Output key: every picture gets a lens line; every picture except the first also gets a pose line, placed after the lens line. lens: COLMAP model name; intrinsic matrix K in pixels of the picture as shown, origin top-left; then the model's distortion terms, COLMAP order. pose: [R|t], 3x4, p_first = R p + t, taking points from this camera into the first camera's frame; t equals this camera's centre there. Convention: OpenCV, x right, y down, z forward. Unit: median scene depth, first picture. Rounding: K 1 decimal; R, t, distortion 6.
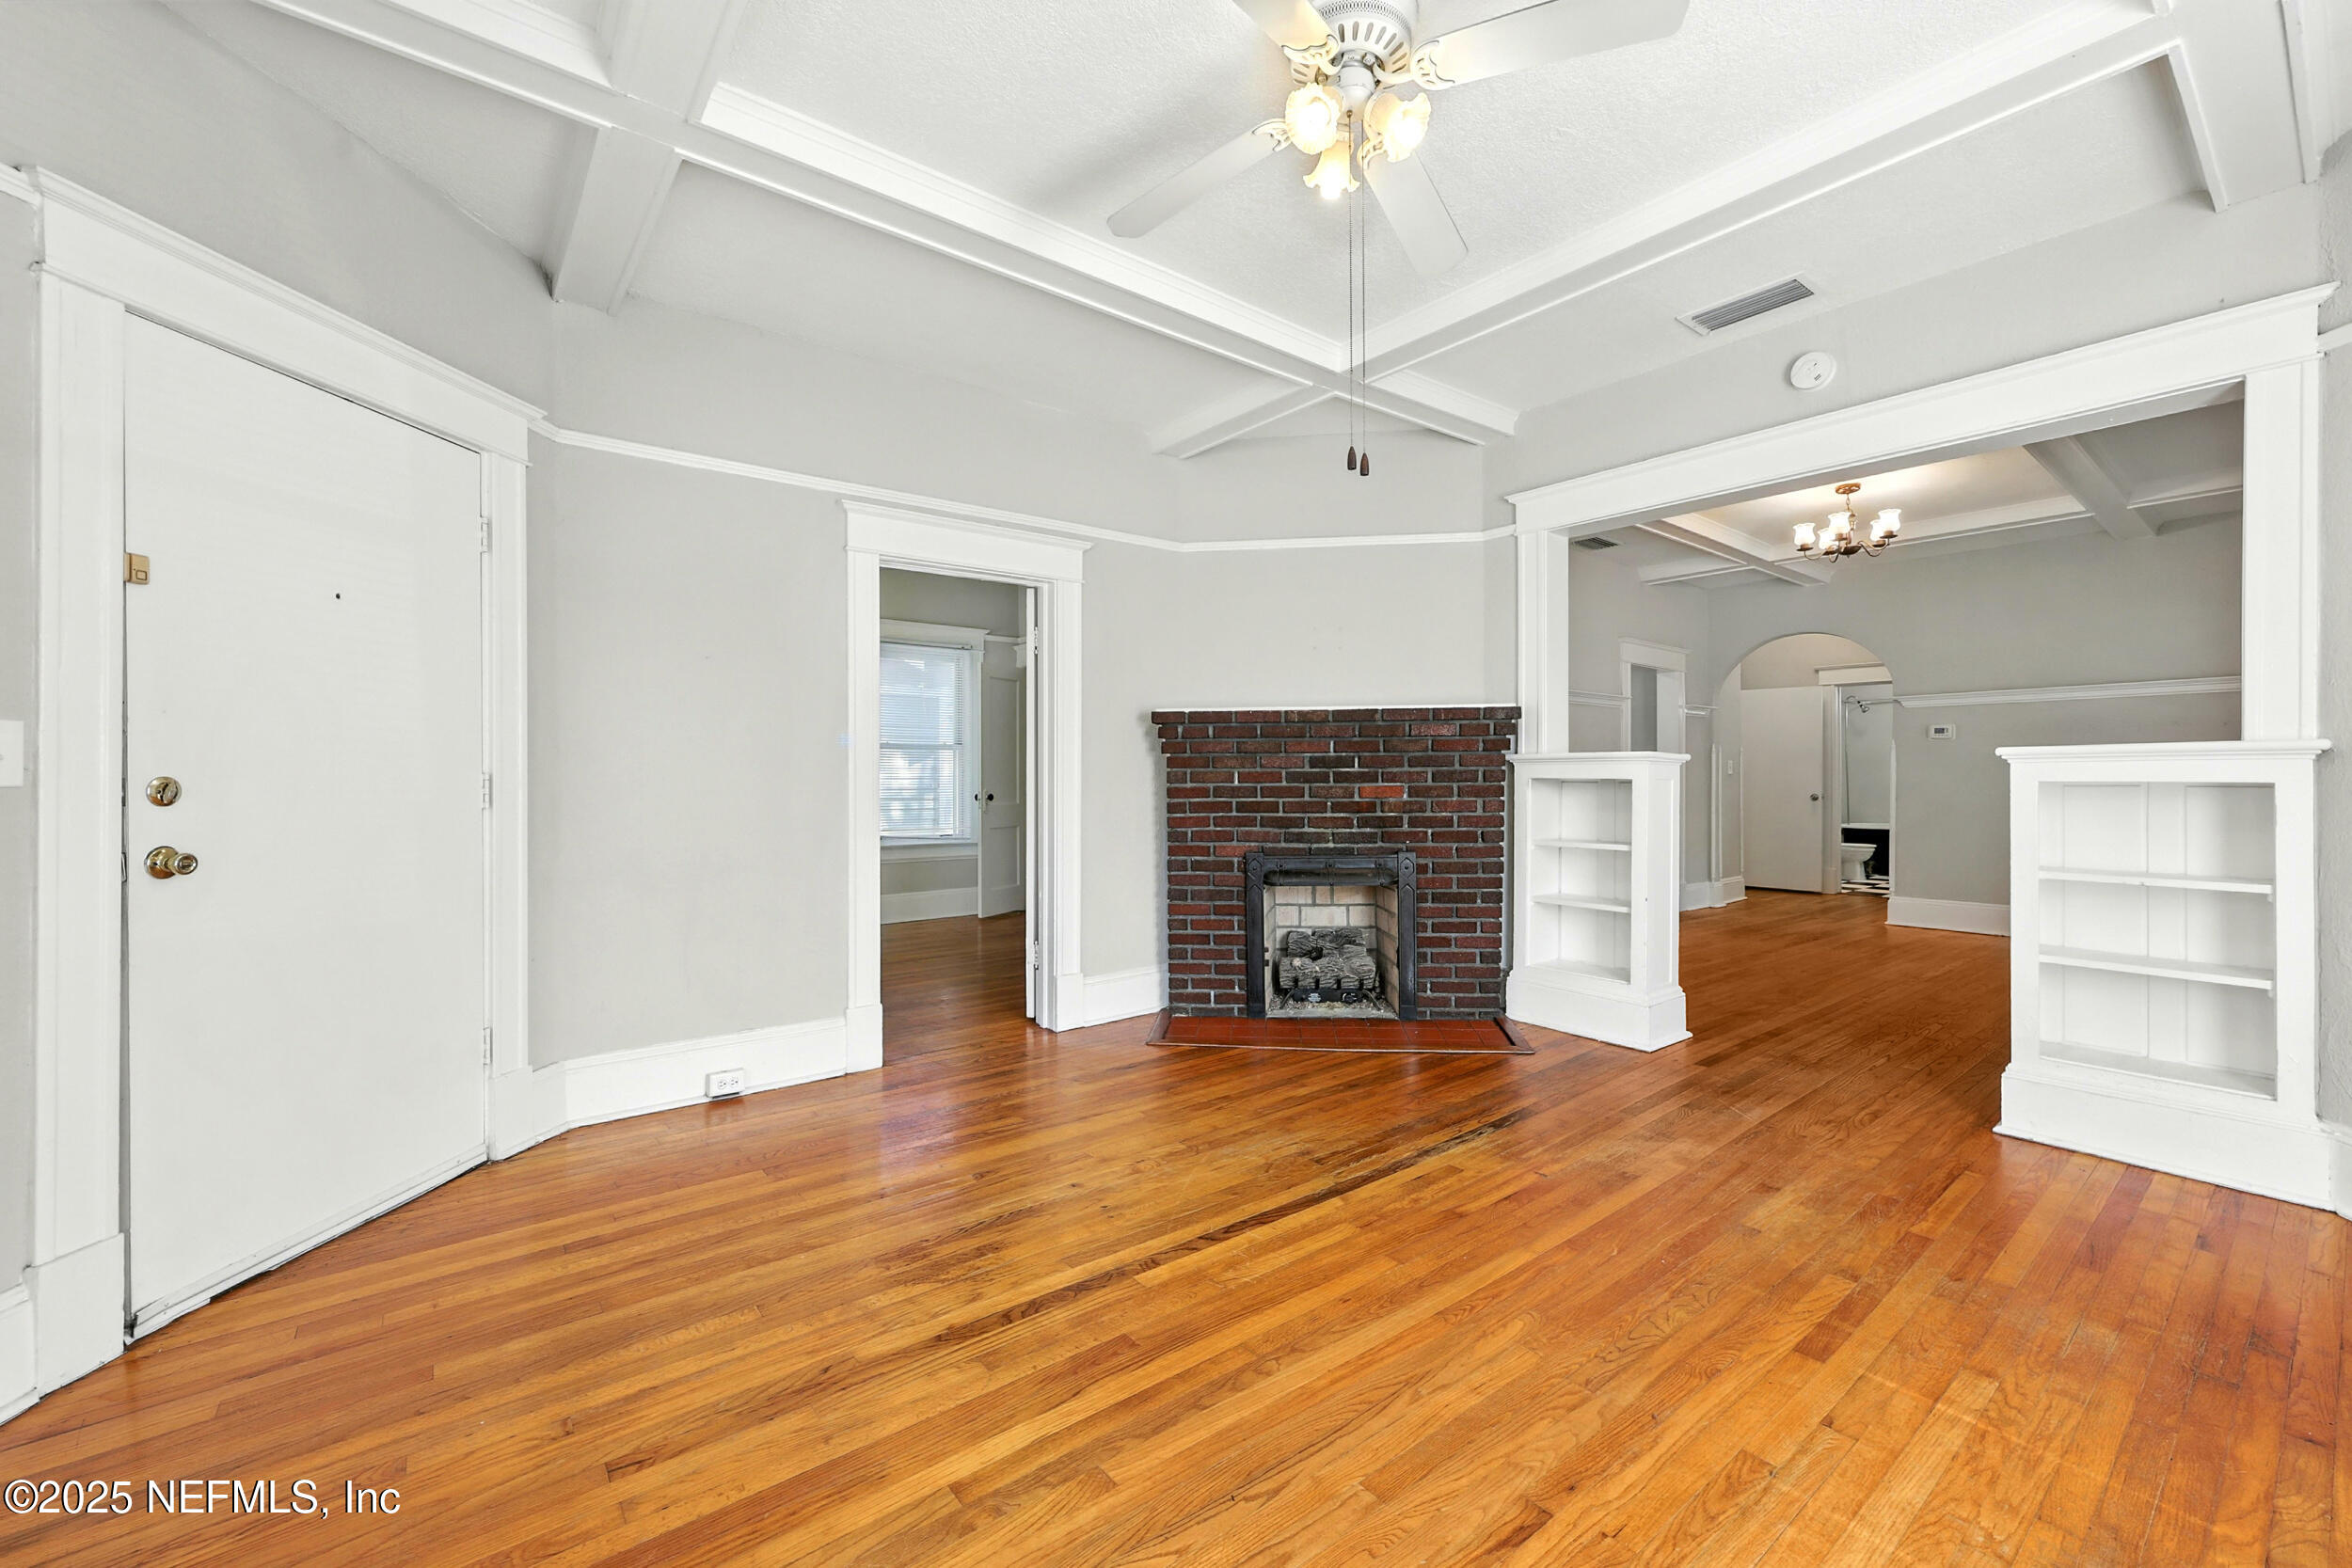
lens RADIAL K [[963.6, 0, 1166.3], [0, 963.6, 783.7], [0, 0, 1]] dist [0.001222, 0.000024]
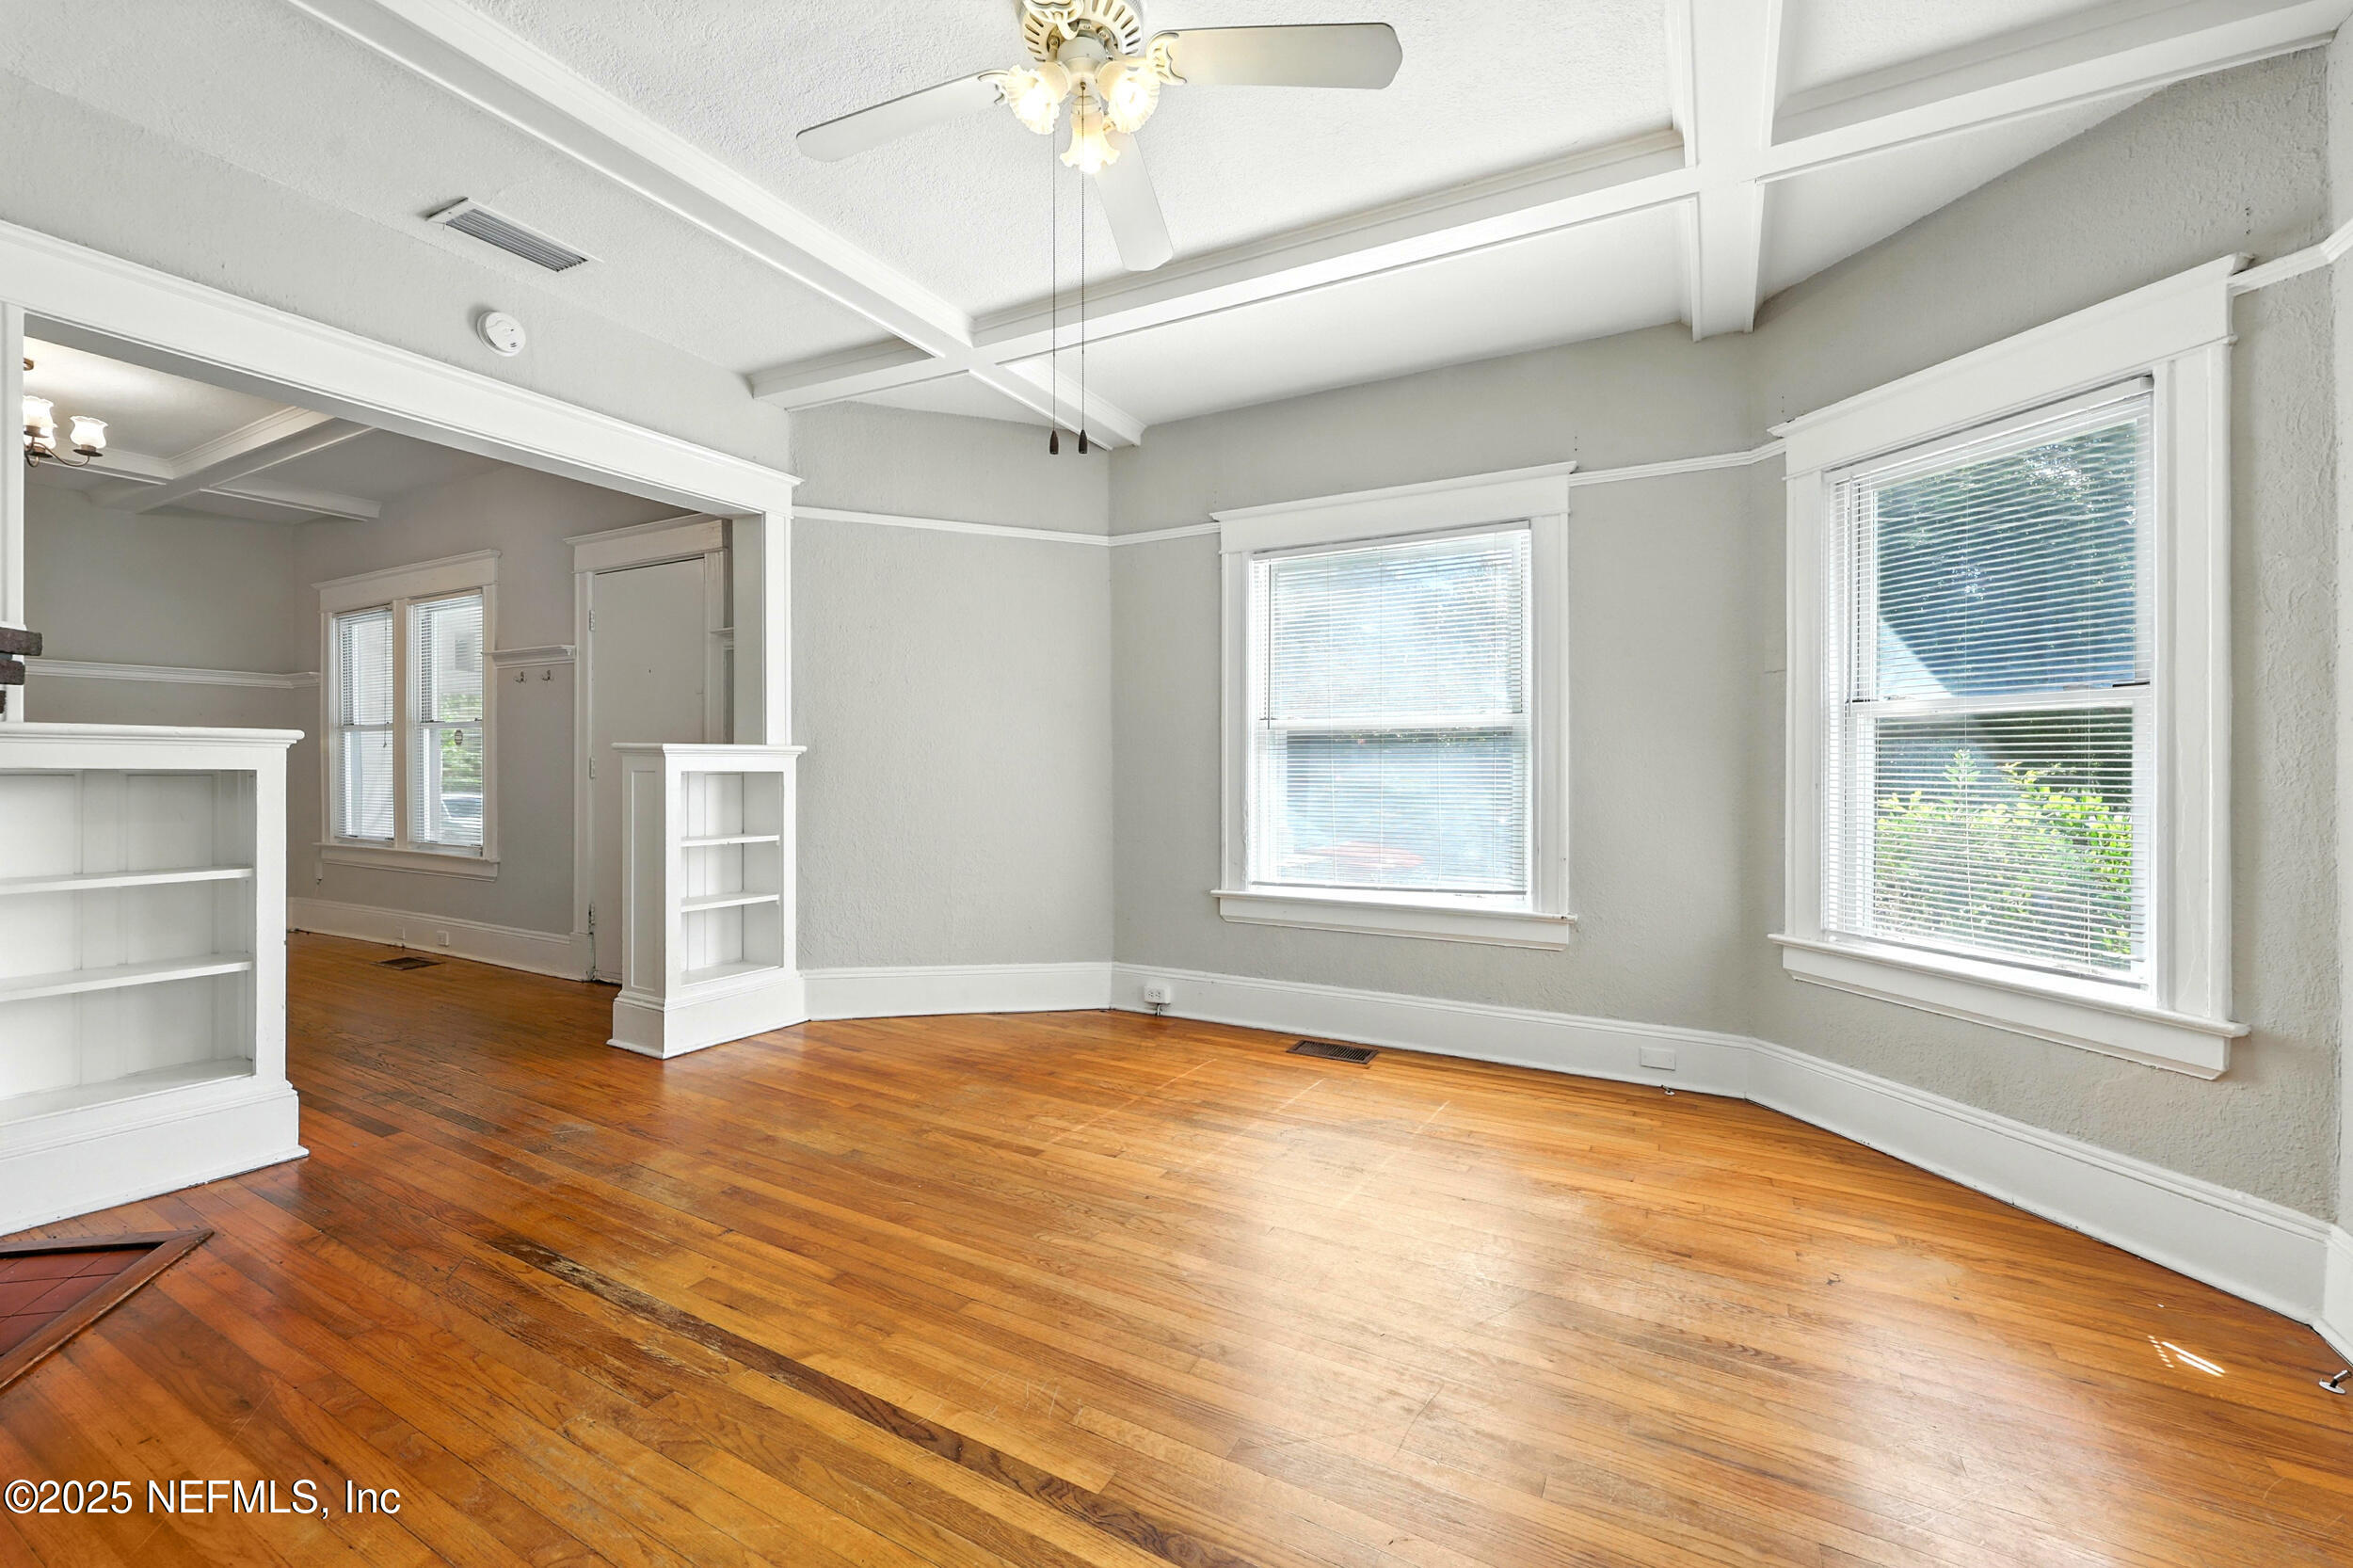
lens RADIAL K [[953.4, 0, 1159.0], [0, 953.4, 781.1], [0, 0, 1]] dist [-0.001859, -0.000283]
pose [[-0.385948, -0.010605, 0.922459, -0.475949], [0.003668, 0.999908, 0.013030, -0.003622], [-0.922513, 0.008412, -0.385874, 0.863971]]
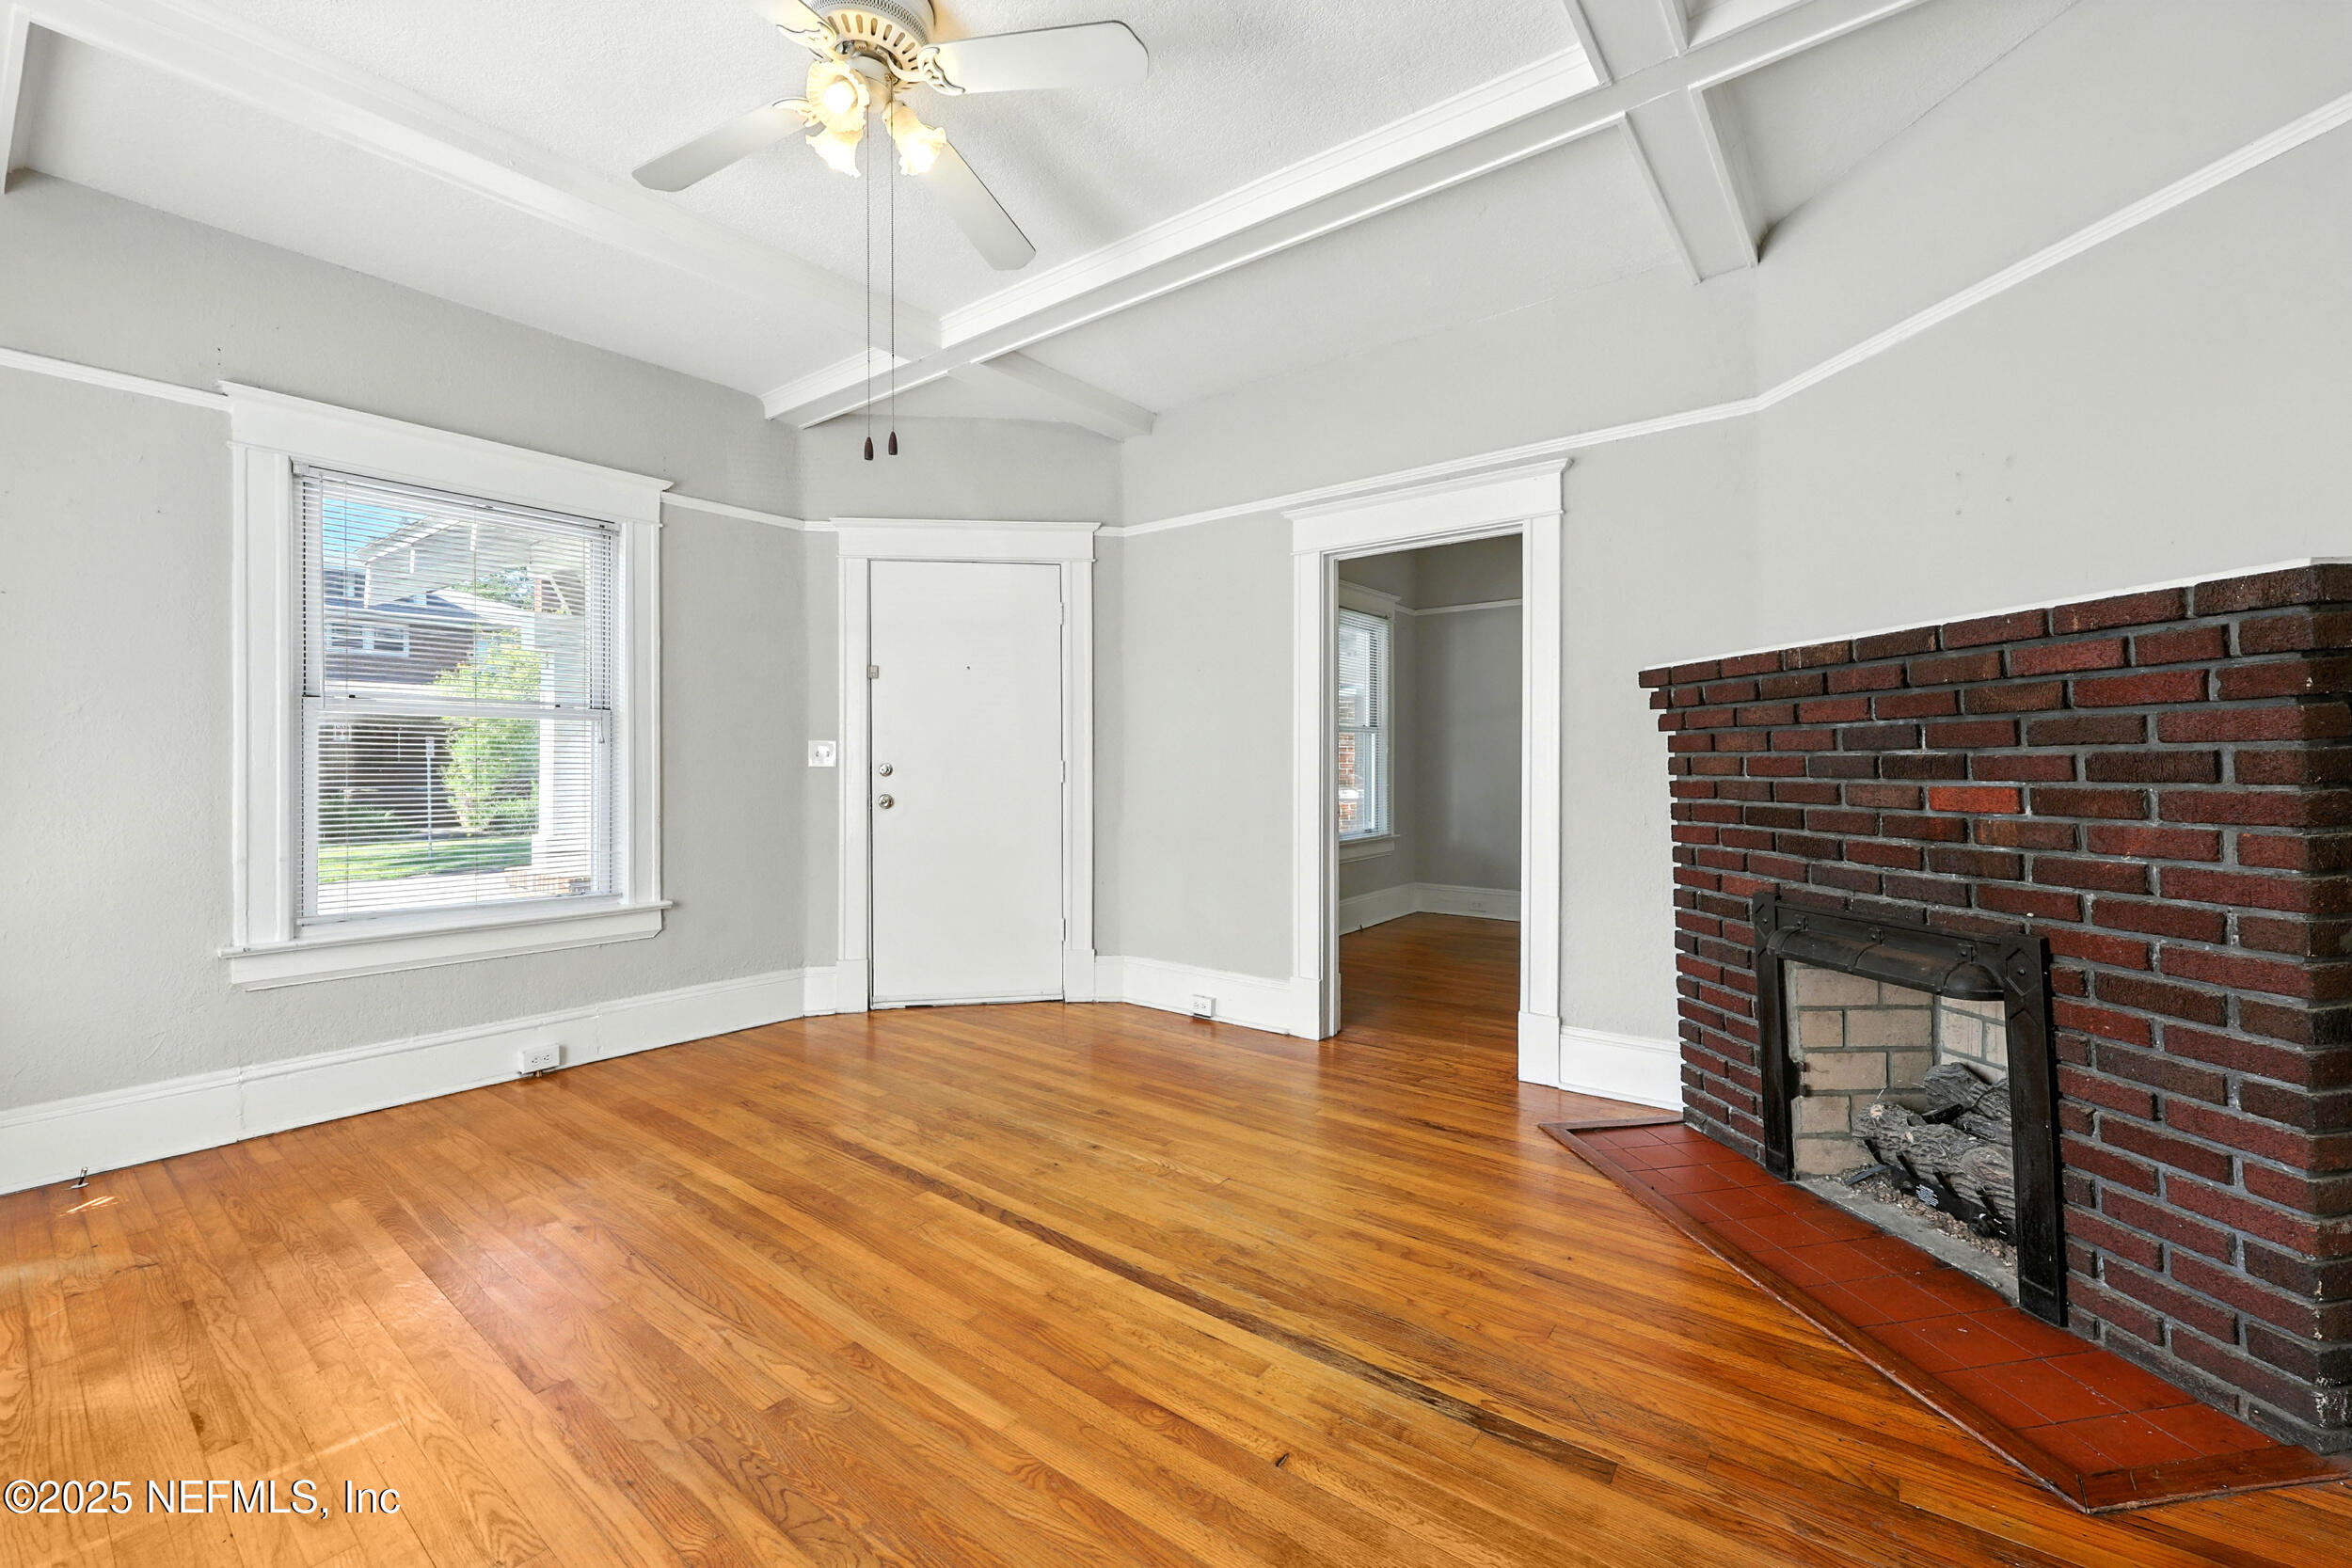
lens RADIAL K [[962.7, 0, 1150.7], [0, 962.7, 779.4], [0, 0, 1]] dist [0.003131, 0.000080]
pose [[0.226780, 0.018411, -0.973772, 0.823845], [-0.008034, 0.999823, 0.017033, -0.008516], [0.973913, 0.003961, 0.226888, 0.705993]]
